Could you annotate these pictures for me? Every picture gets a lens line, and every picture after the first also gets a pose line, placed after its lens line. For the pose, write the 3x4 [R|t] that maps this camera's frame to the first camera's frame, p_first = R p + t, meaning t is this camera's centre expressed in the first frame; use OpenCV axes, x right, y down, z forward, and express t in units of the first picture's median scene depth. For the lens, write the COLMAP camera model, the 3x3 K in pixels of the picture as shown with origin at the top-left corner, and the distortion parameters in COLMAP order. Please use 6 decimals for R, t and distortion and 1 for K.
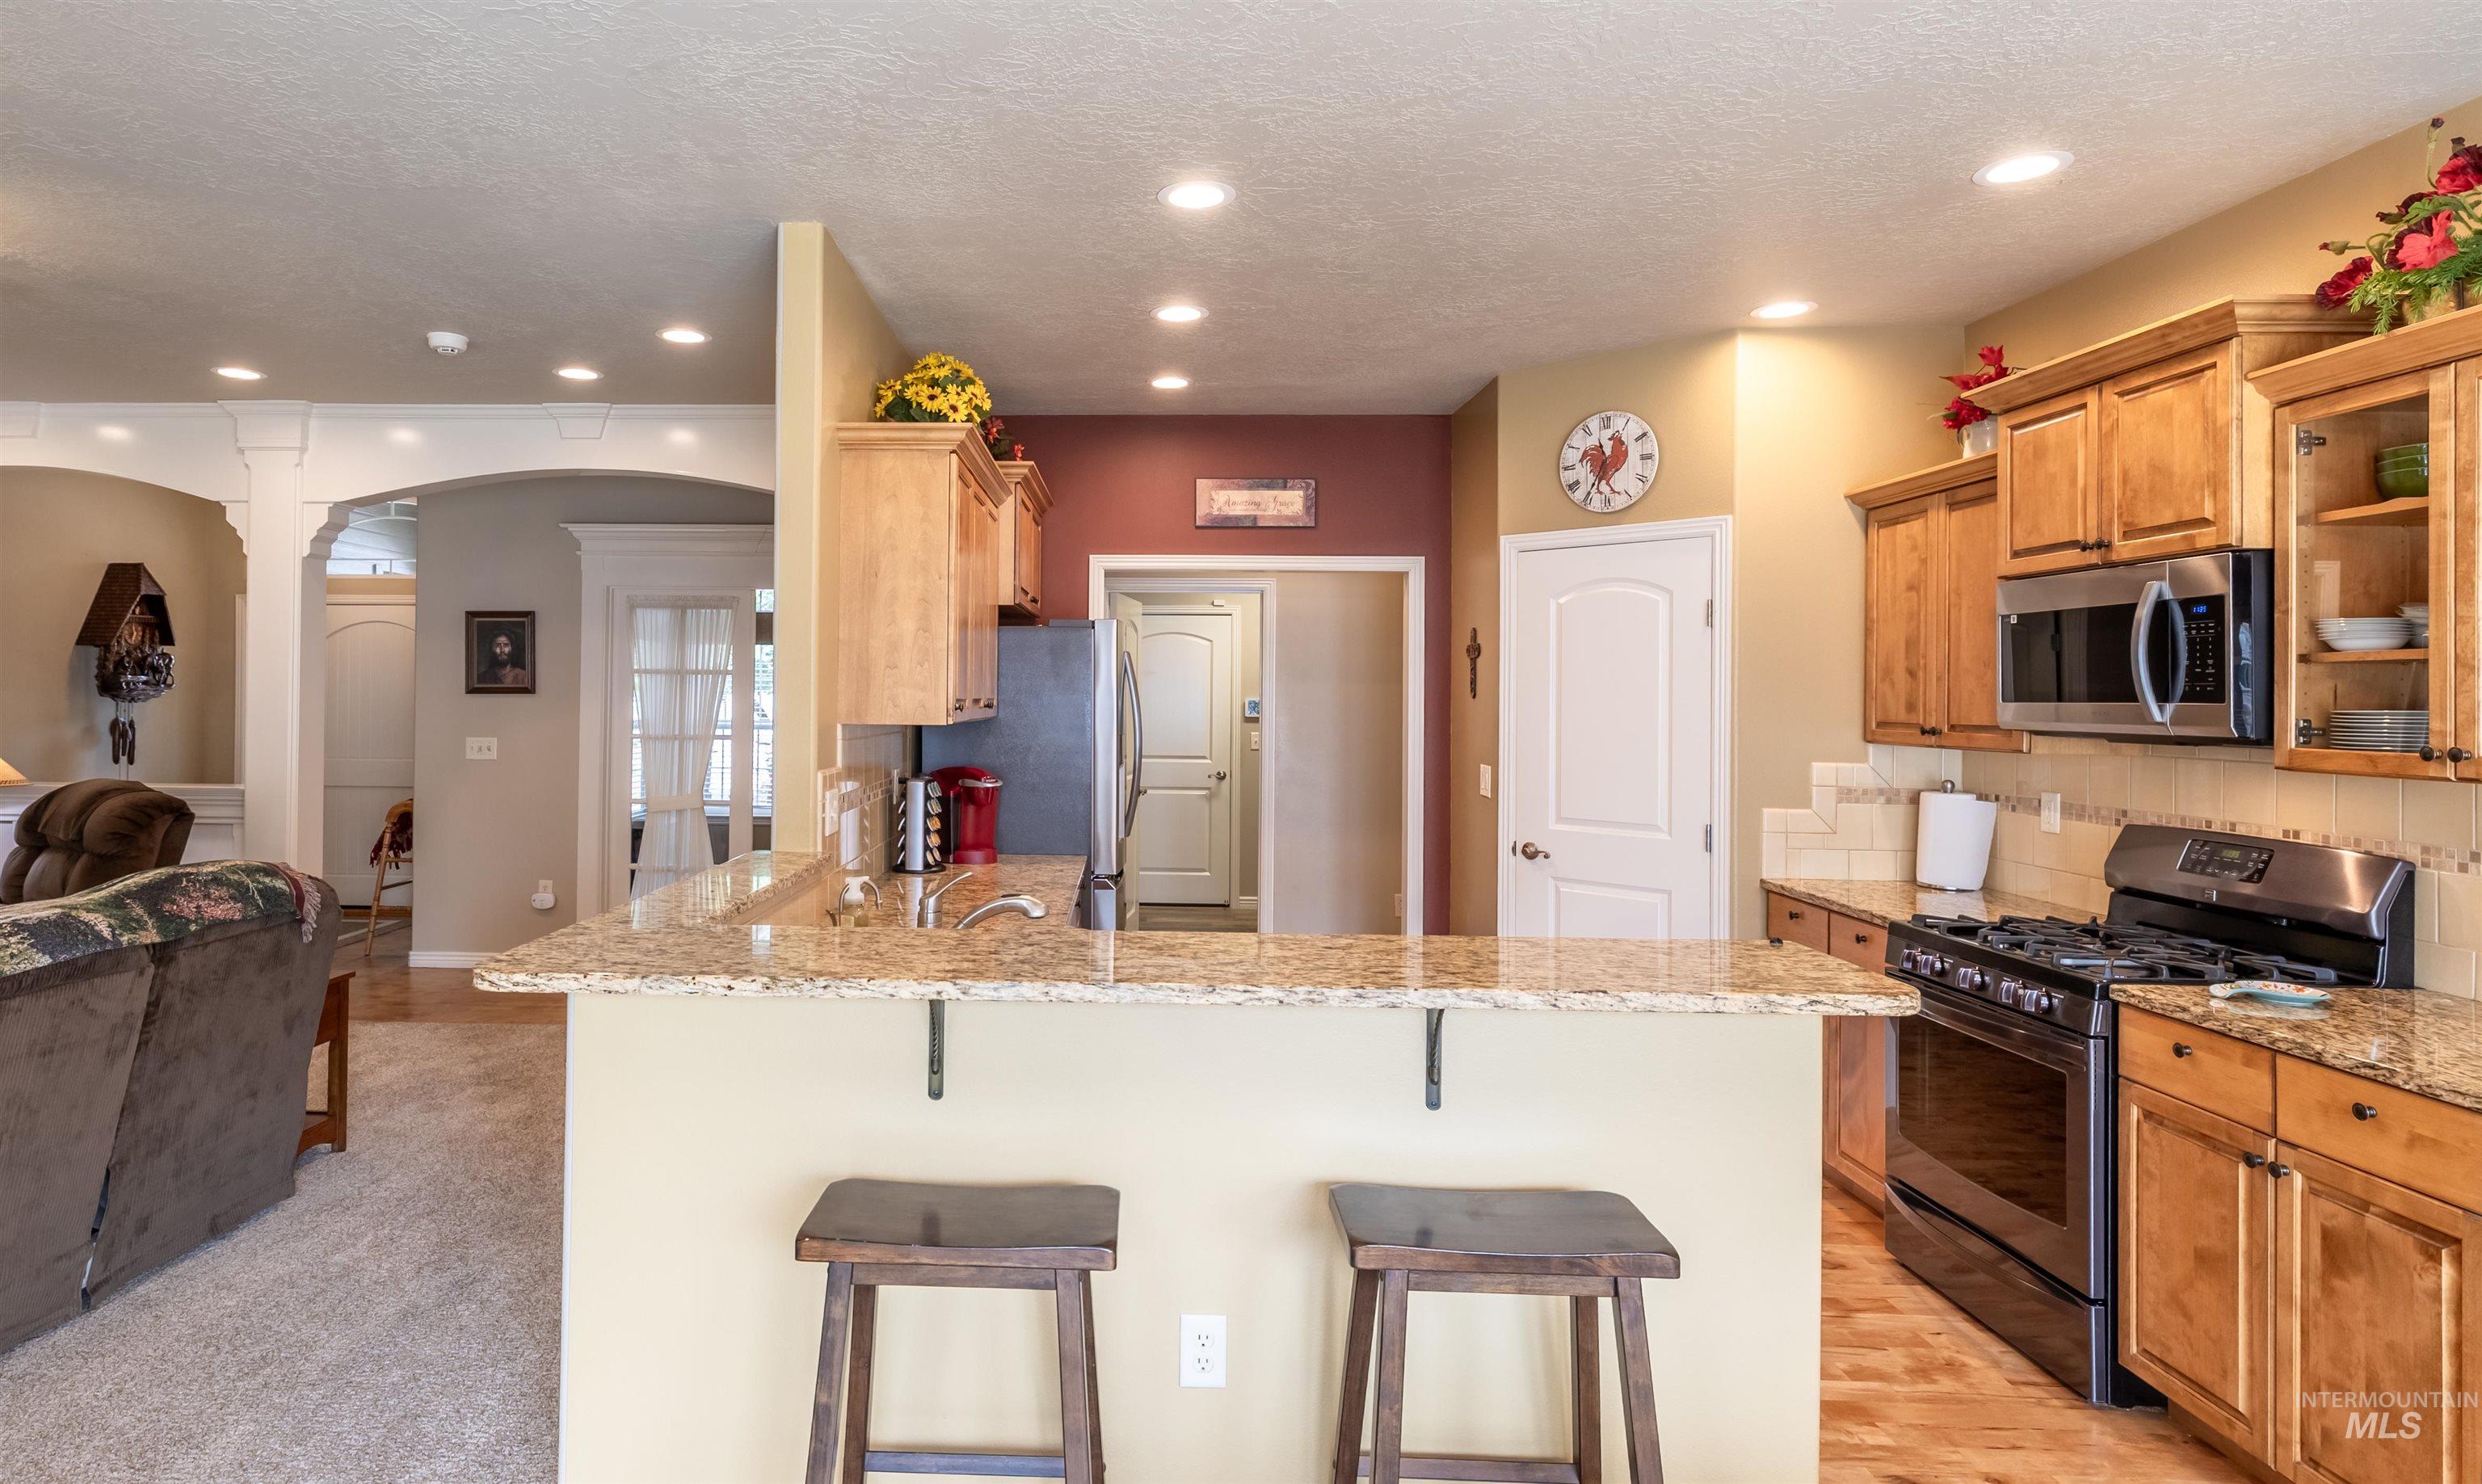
lens RADIAL K [[1224.7, 0, 1204.6], [0, 1224.7, 672.4], [0, 0, 1]] dist [-0.001009, 0.000042]
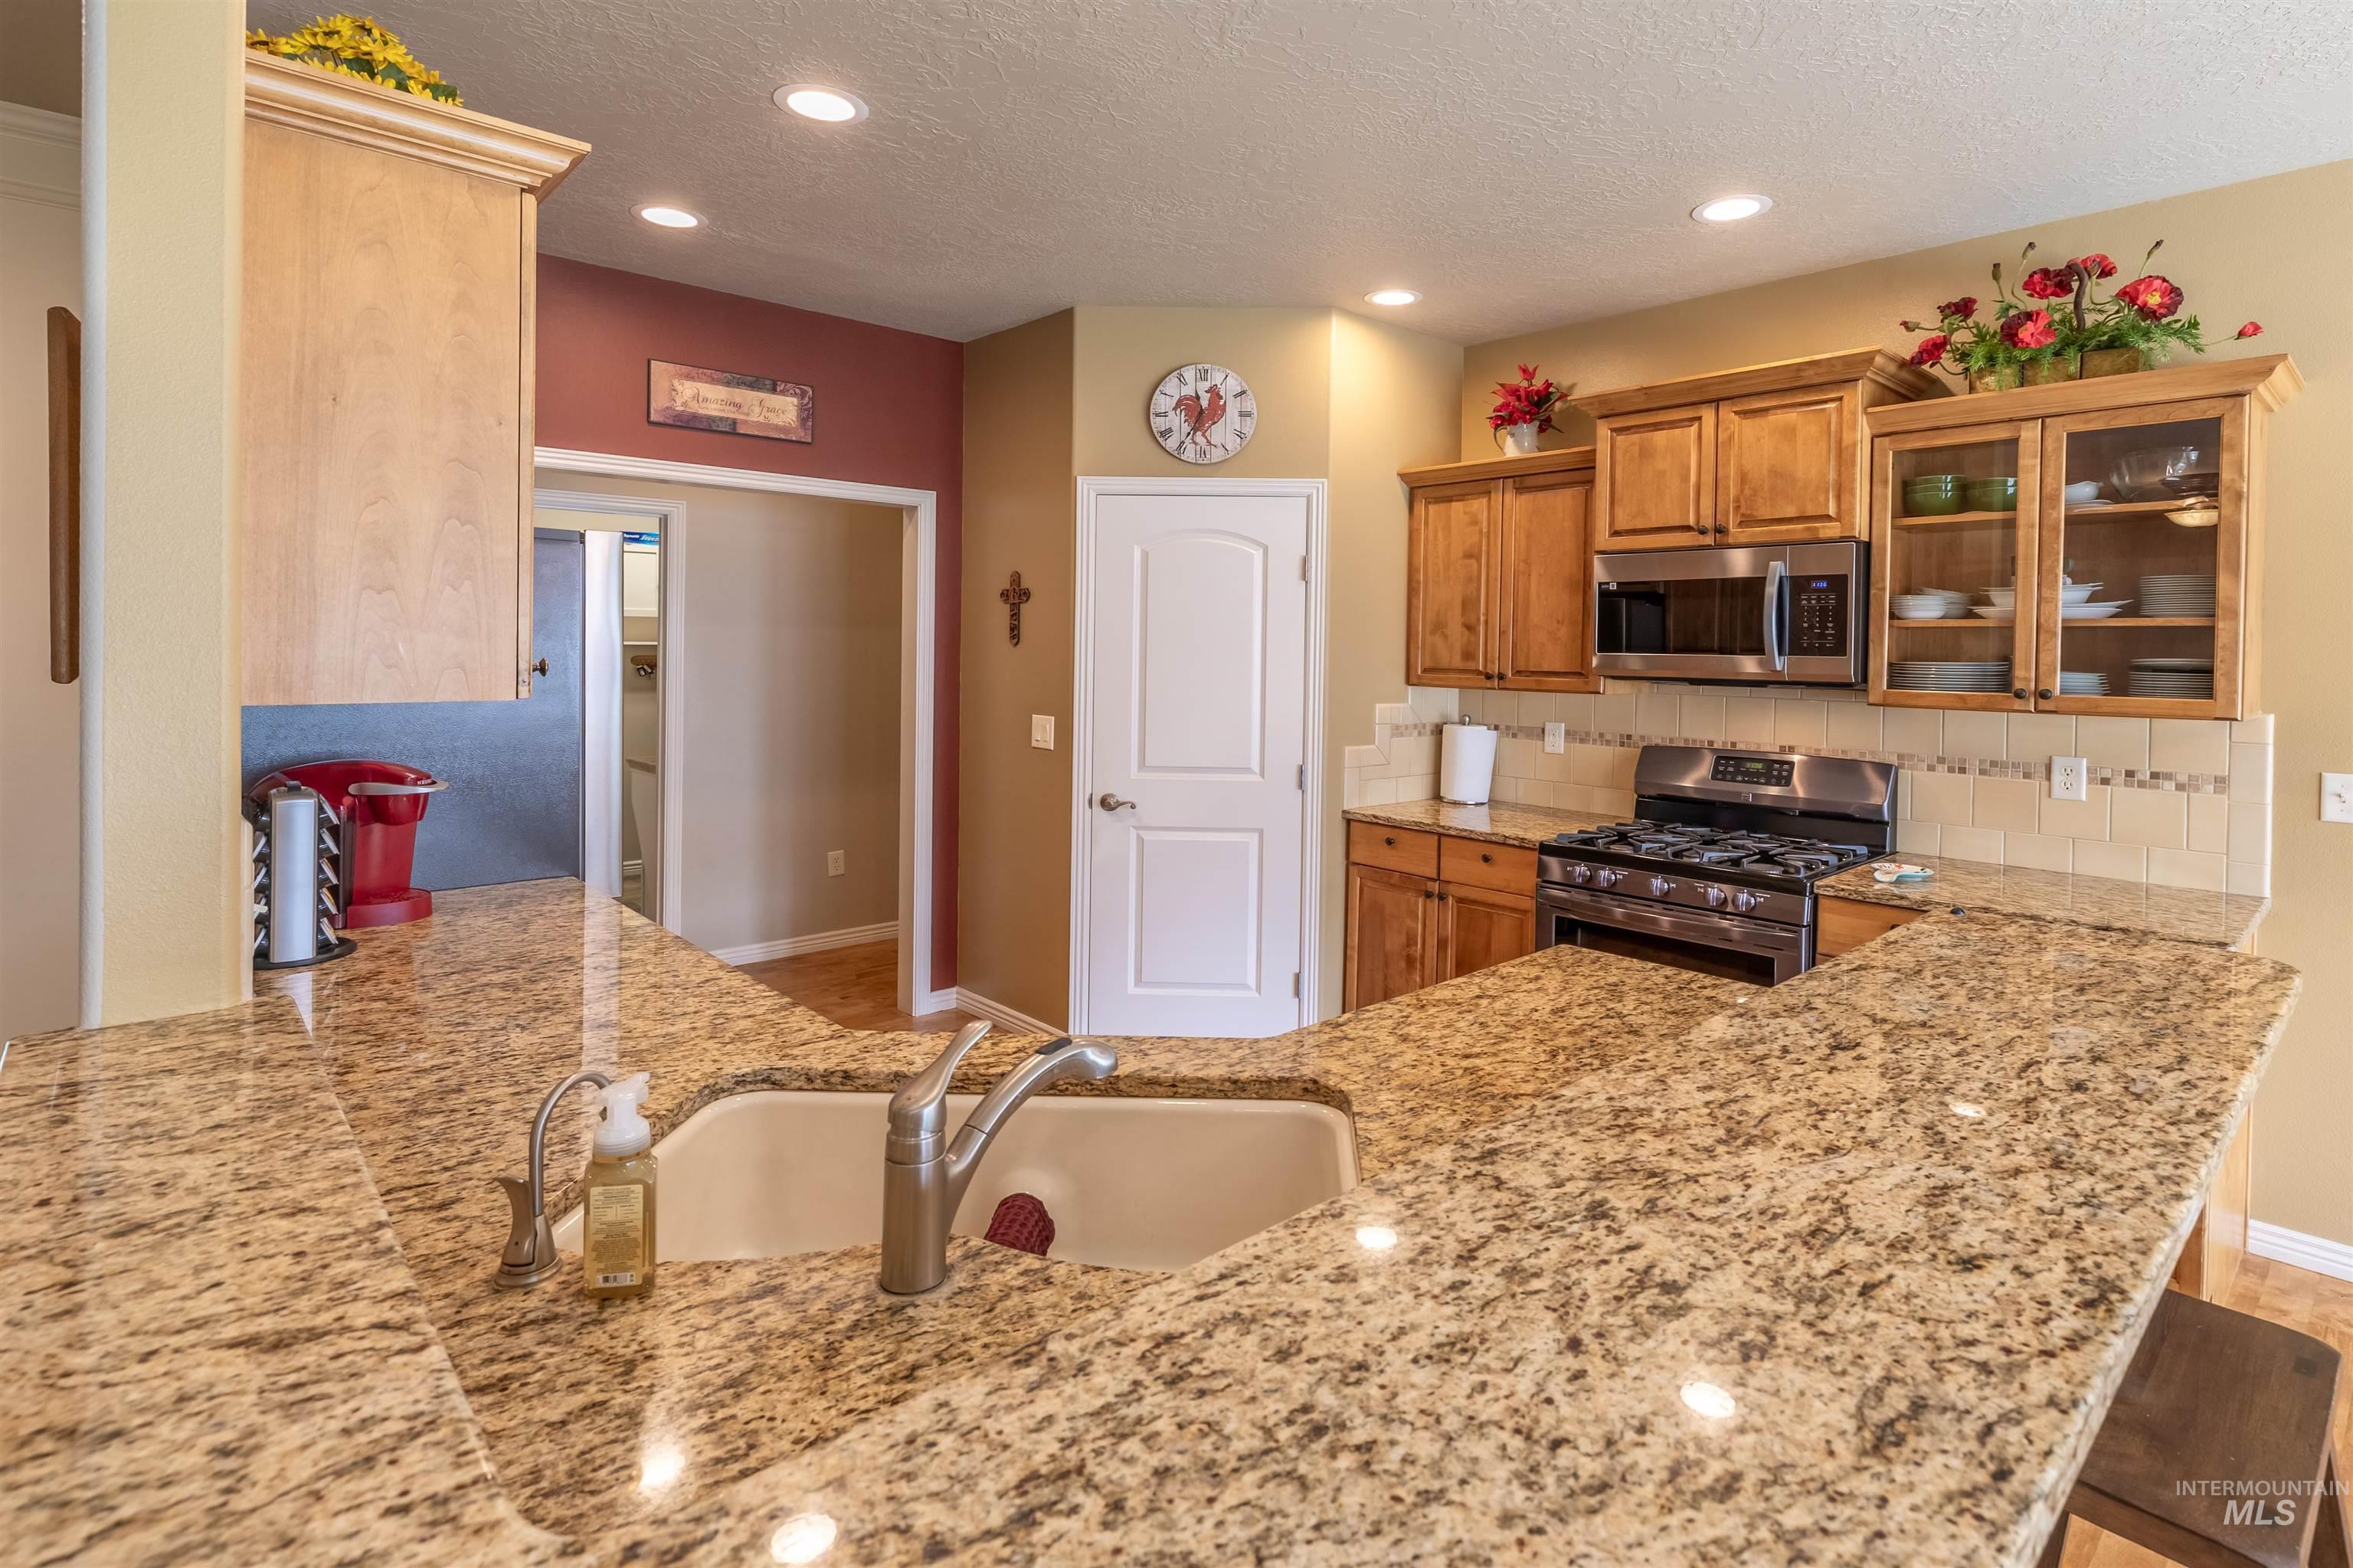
lens RADIAL K [[1014.6, 0, 1251.6], [0, 1014.6, 652.0], [0, 0, 1]] dist [-0.002389, 0.000359]
pose [[0.735576, -0.001926, 0.677440, -0.241294], [-0.020224, 0.999488, 0.024801, 0.003947], [-0.677141, -0.031943, 0.735160, 0.399156]]
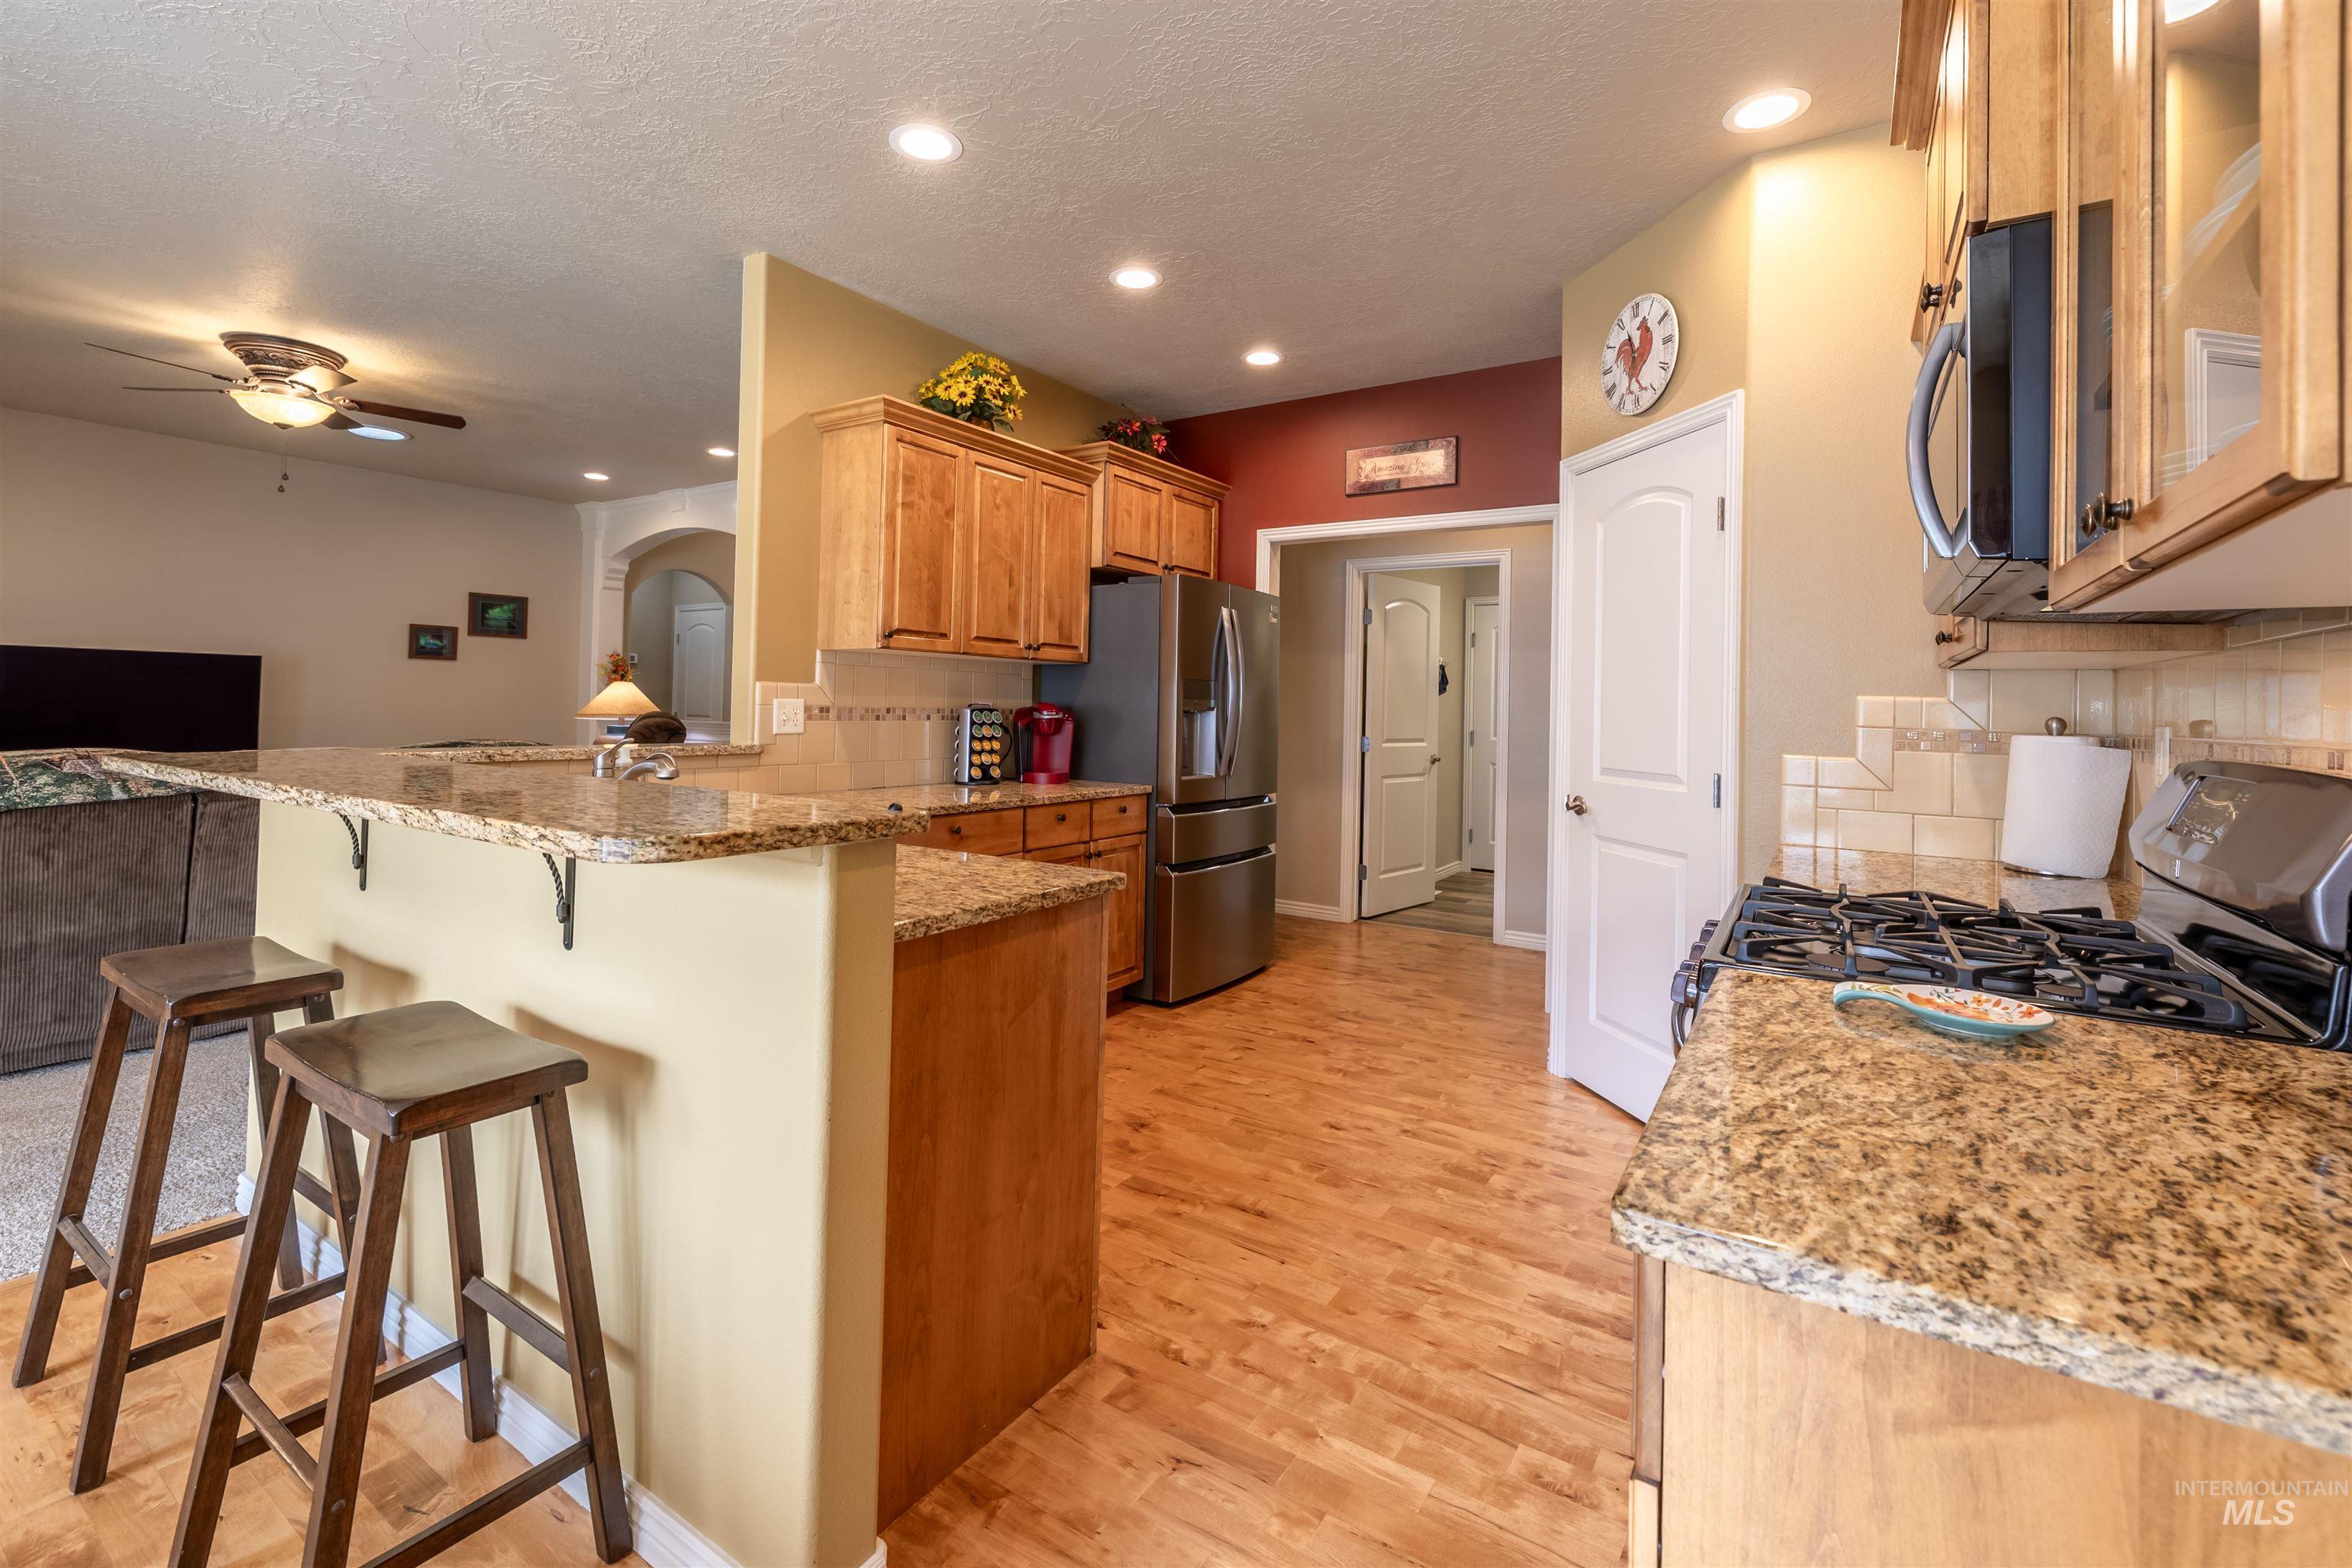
lens RADIAL K [[1014.1, 0, 1182.8], [0, 1014.1, 680.9], [0, 0, 1]] dist [-0.002389, 0.000359]
pose [[0.860031, -0.004514, -0.510221, 0.476575], [0.002180, 0.999984, -0.005171, 0.069134], [0.510236, 0.003335, 0.860028, 0.255144]]
